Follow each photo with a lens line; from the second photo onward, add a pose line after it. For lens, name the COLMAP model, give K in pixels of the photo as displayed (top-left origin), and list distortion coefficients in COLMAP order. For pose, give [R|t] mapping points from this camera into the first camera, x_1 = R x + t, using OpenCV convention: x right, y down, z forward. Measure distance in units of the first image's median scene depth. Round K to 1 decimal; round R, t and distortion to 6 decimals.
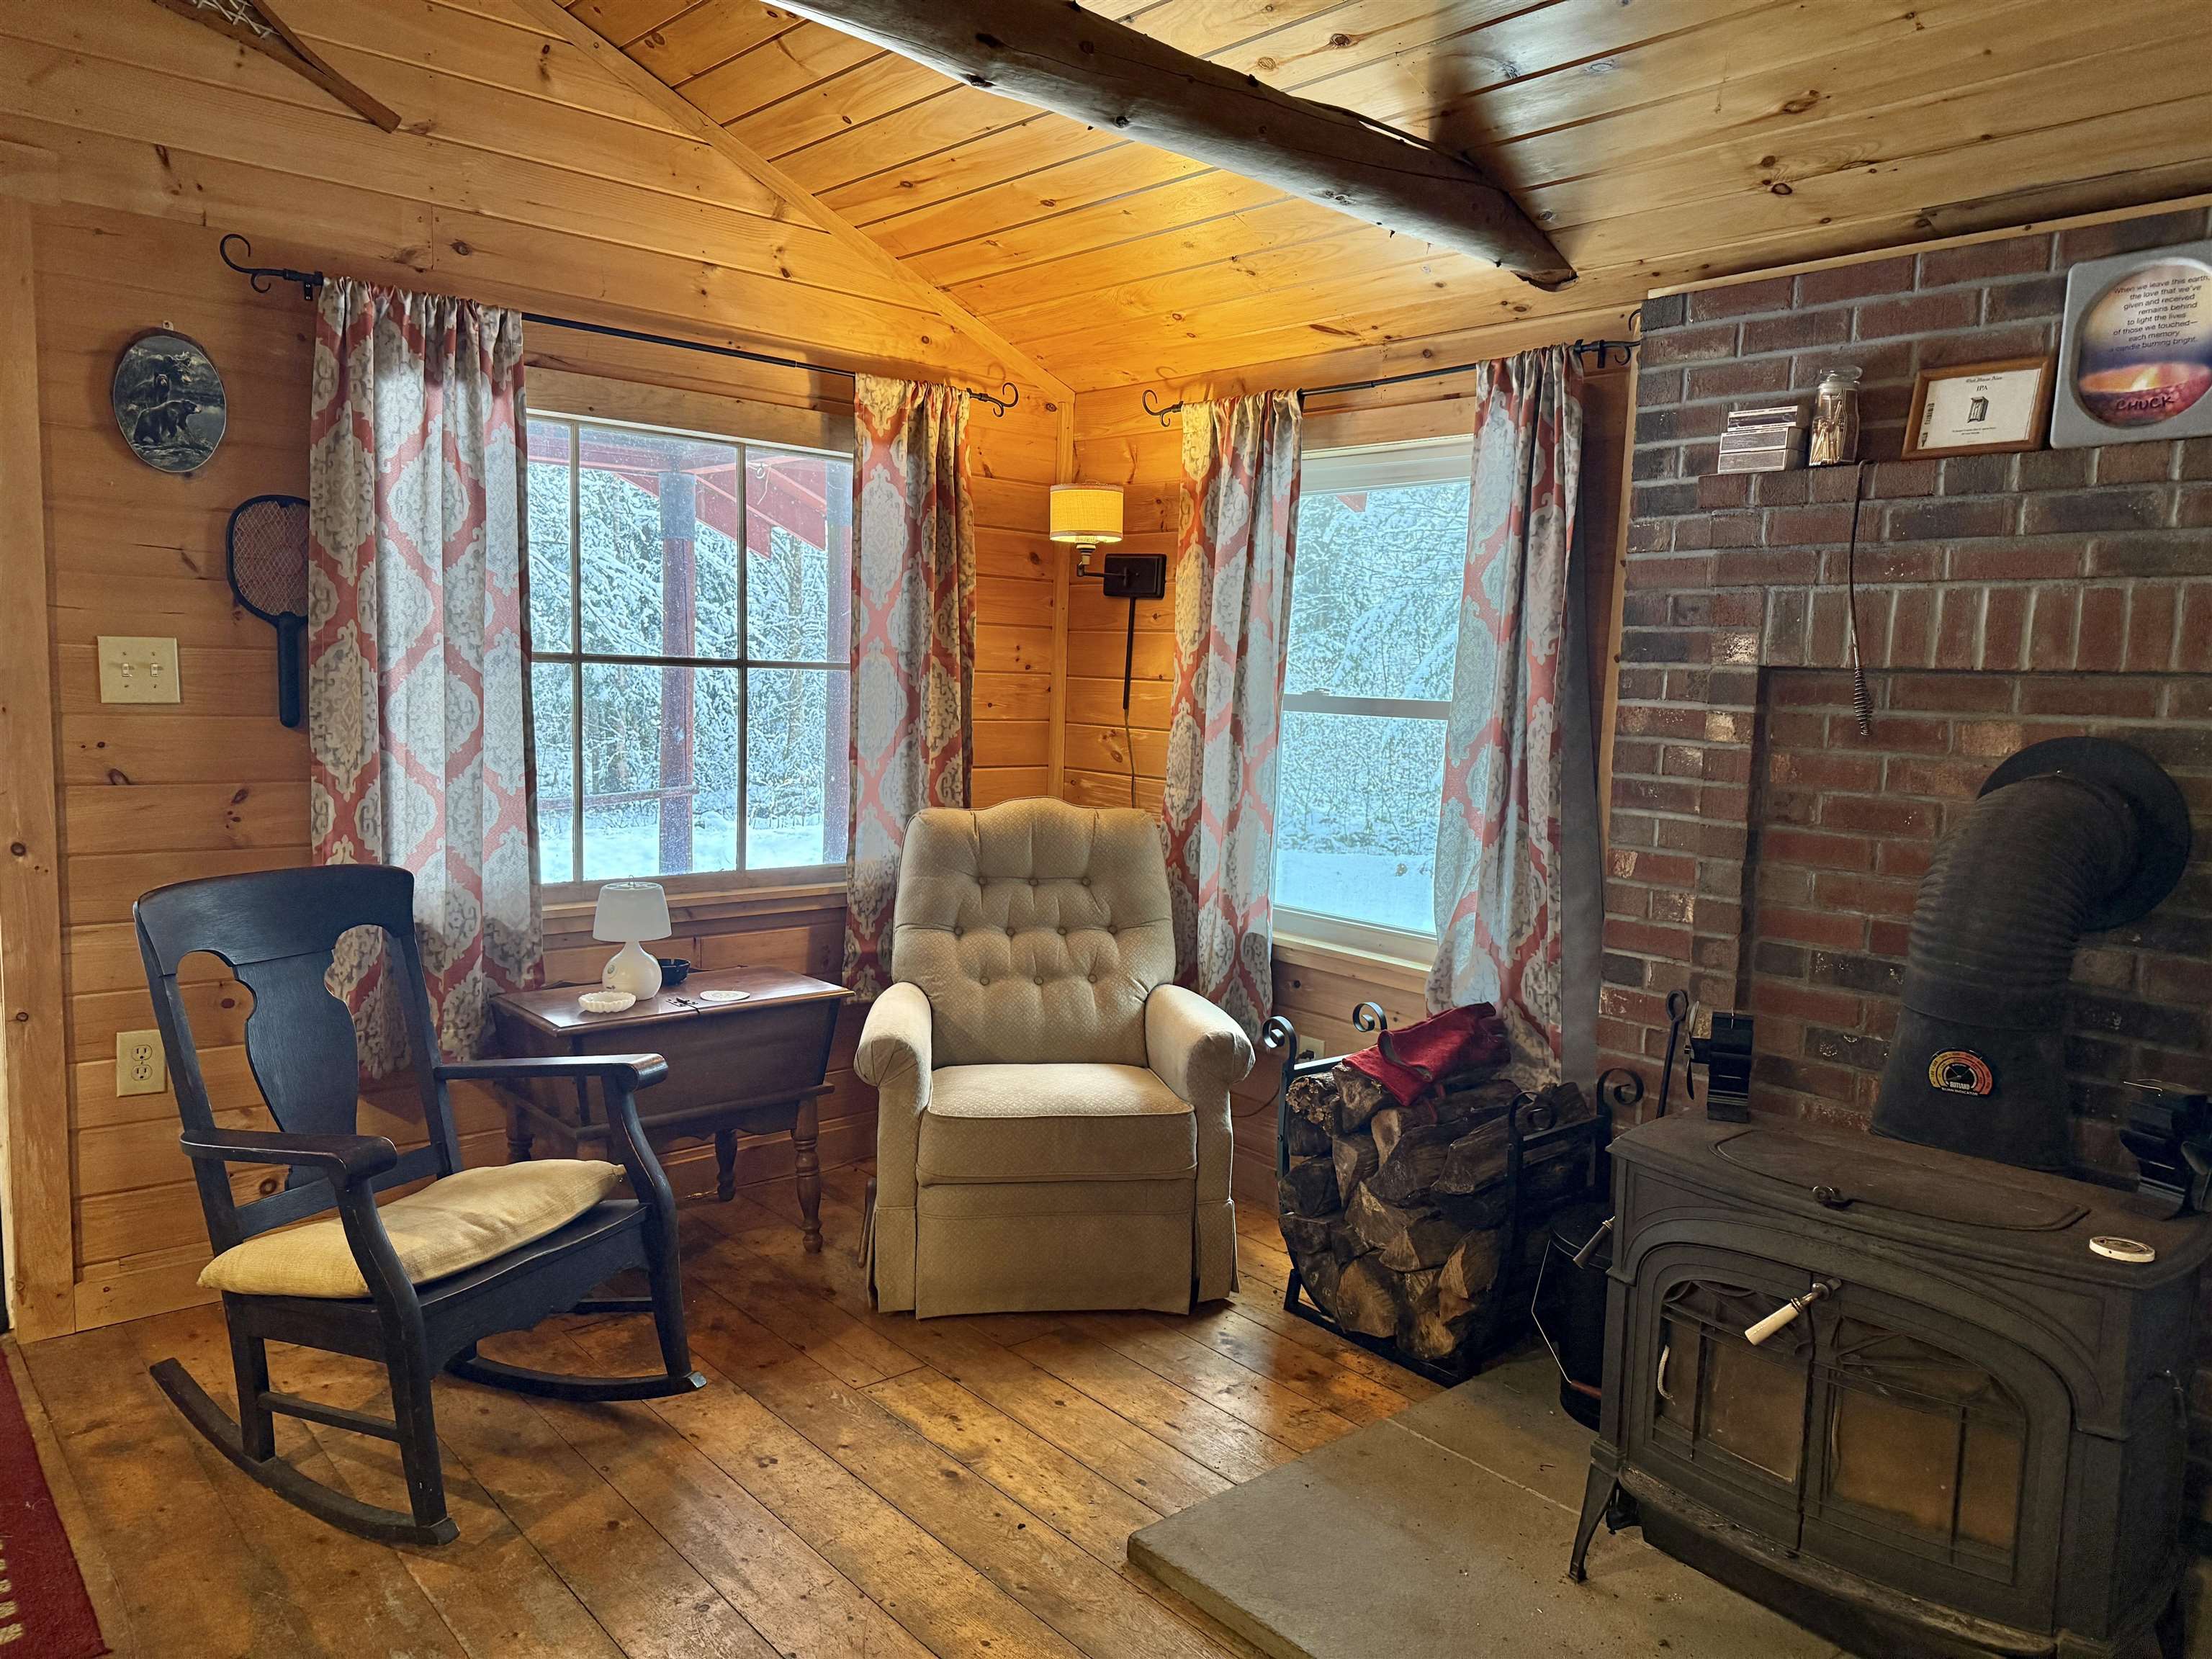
lens RADIAL K [[1539.2, 0, 1115.0], [0, 1539.2, 830.7], [0, 0, 1]] dist [0.100270, -0.137465]
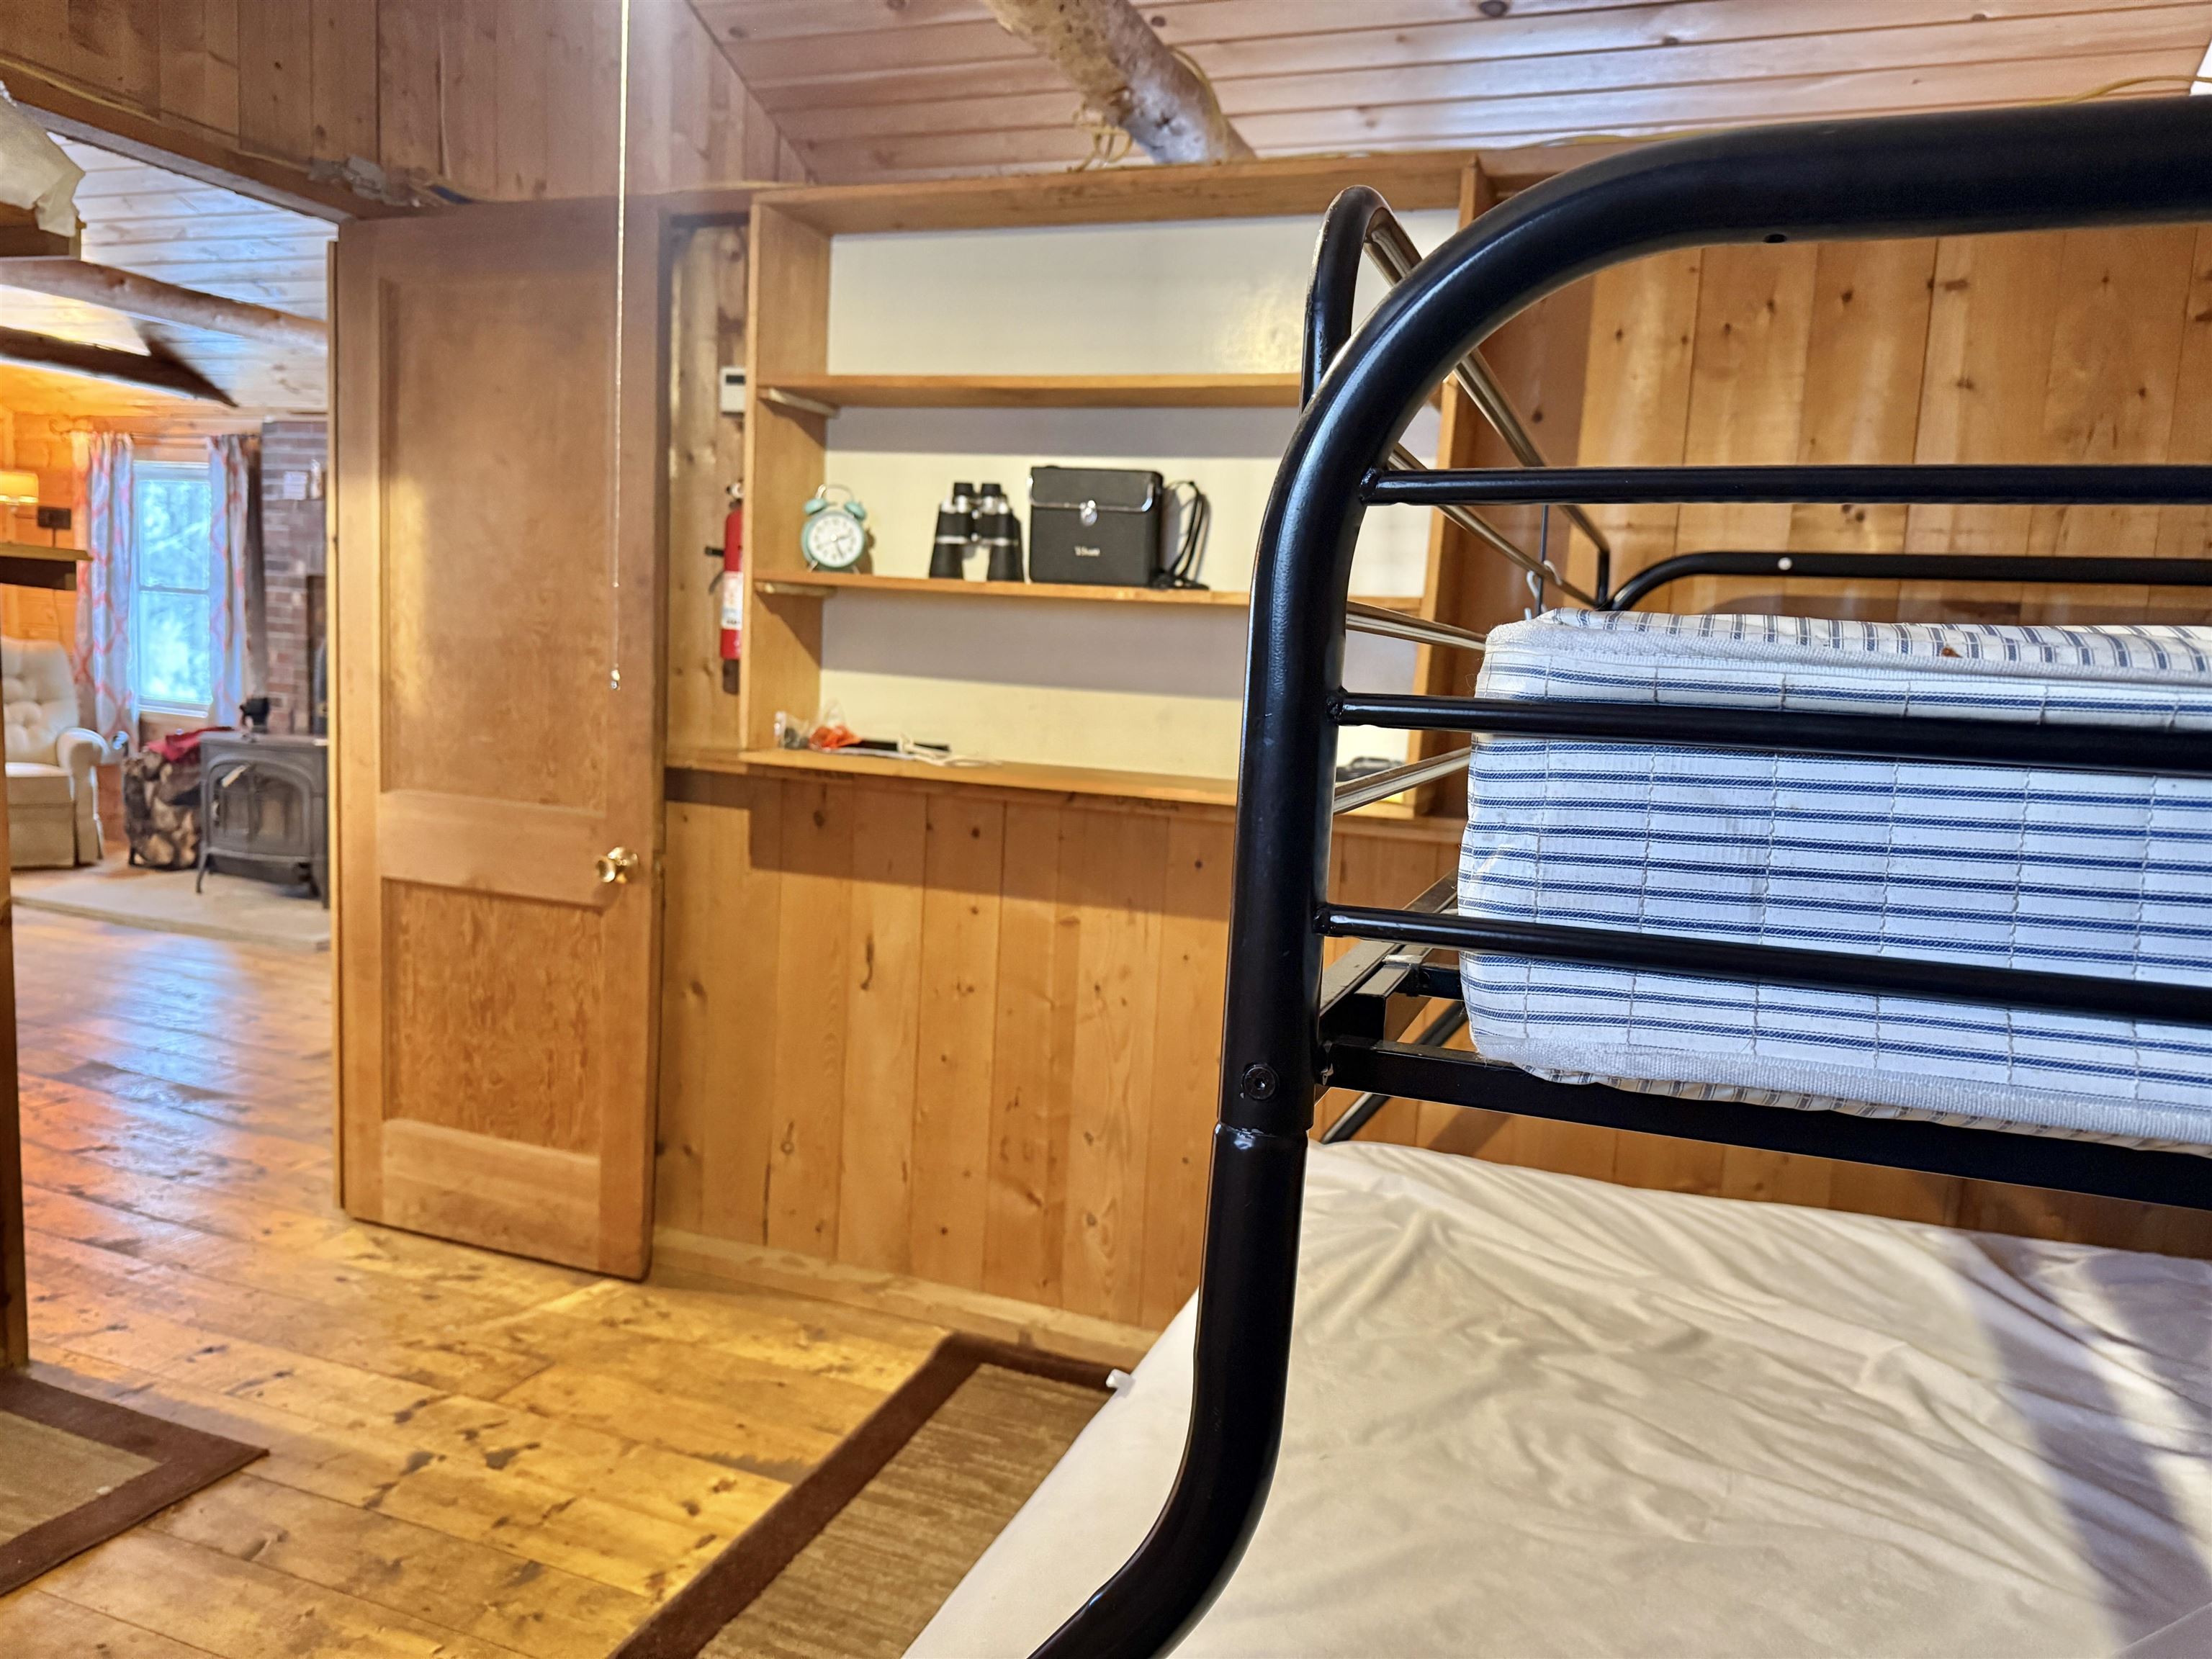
lens RADIAL K [[1546.9, 0, 1106.0], [0, 1546.9, 829.5], [0, 0, 1]] dist [0.103176, -0.141458]
pose [[0.882412, -0.049166, 0.467901, 0.316880], [0.025535, 0.998064, 0.056717, 0.183483], [-0.469783, -0.038100, 0.881959, -1.763151]]
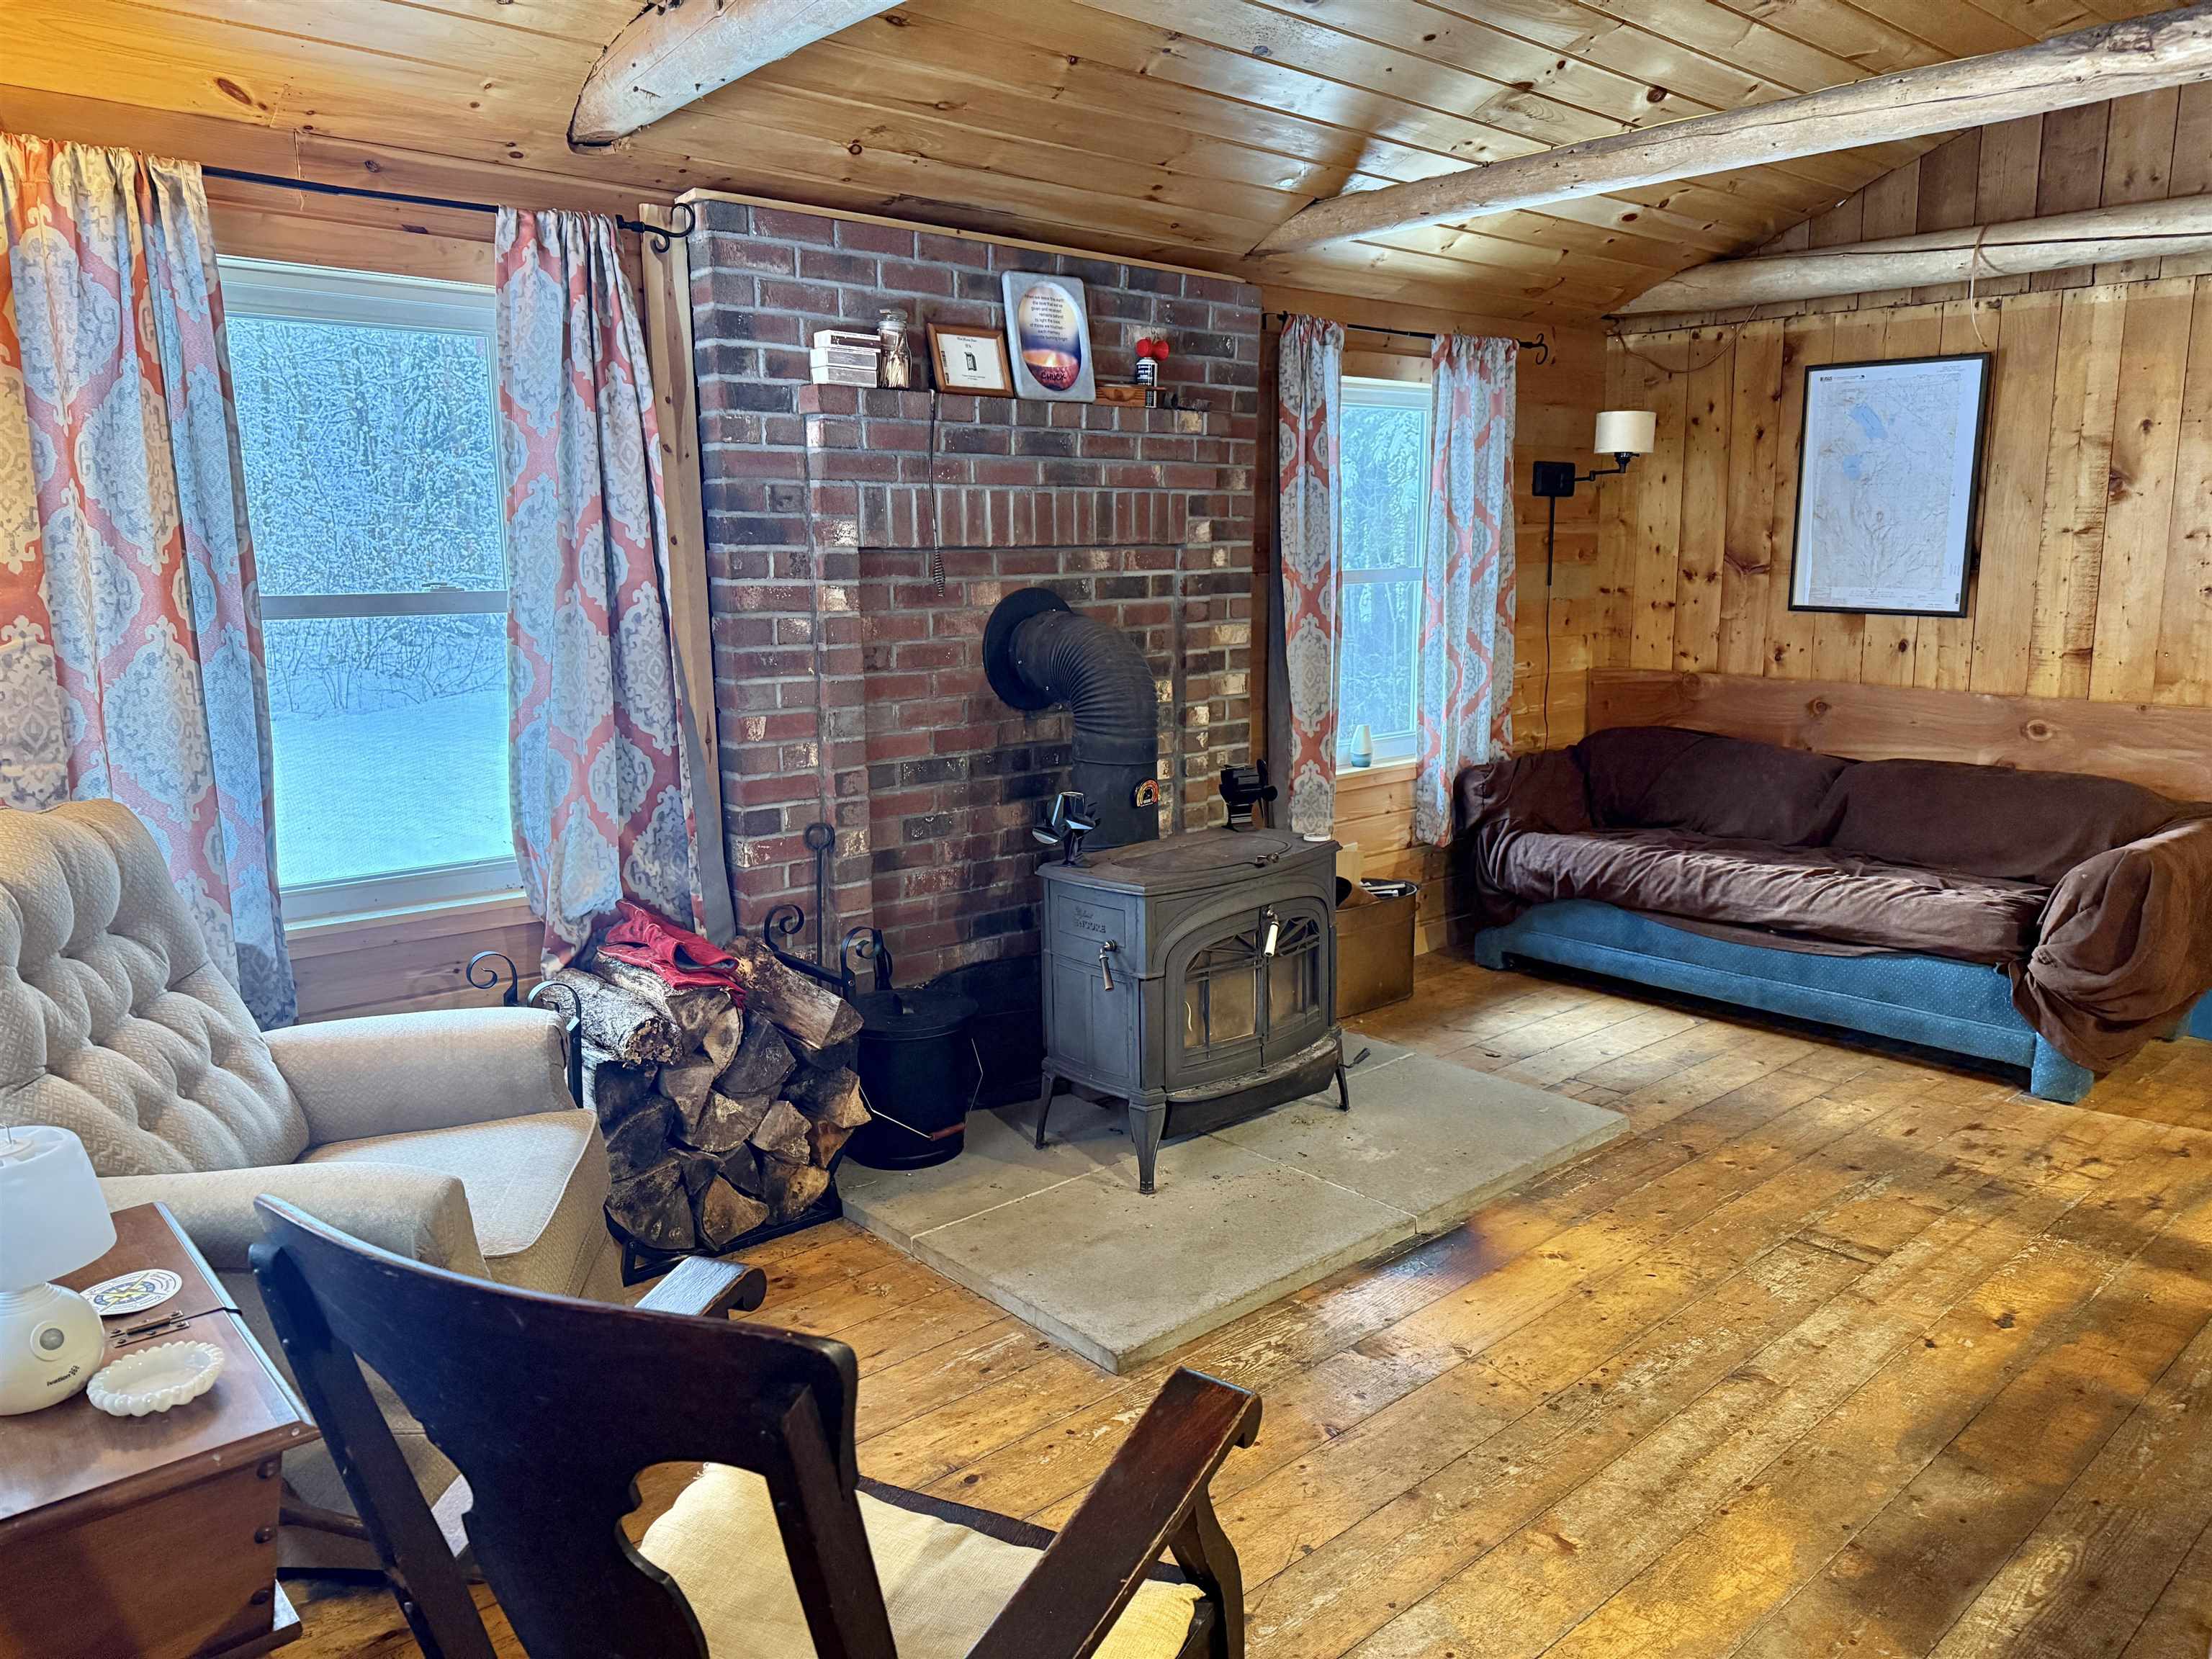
lens RADIAL K [[1546.9, 0, 1106.0], [0, 1546.9, 829.5], [0, 0, 1]] dist [0.103176, -0.141458]
pose [[-0.008216, -0.218106, 0.975891, -0.786639], [0.105082, 0.970332, 0.217748, -0.126461], [-0.994430, 0.104338, 0.014947, 0.750742]]
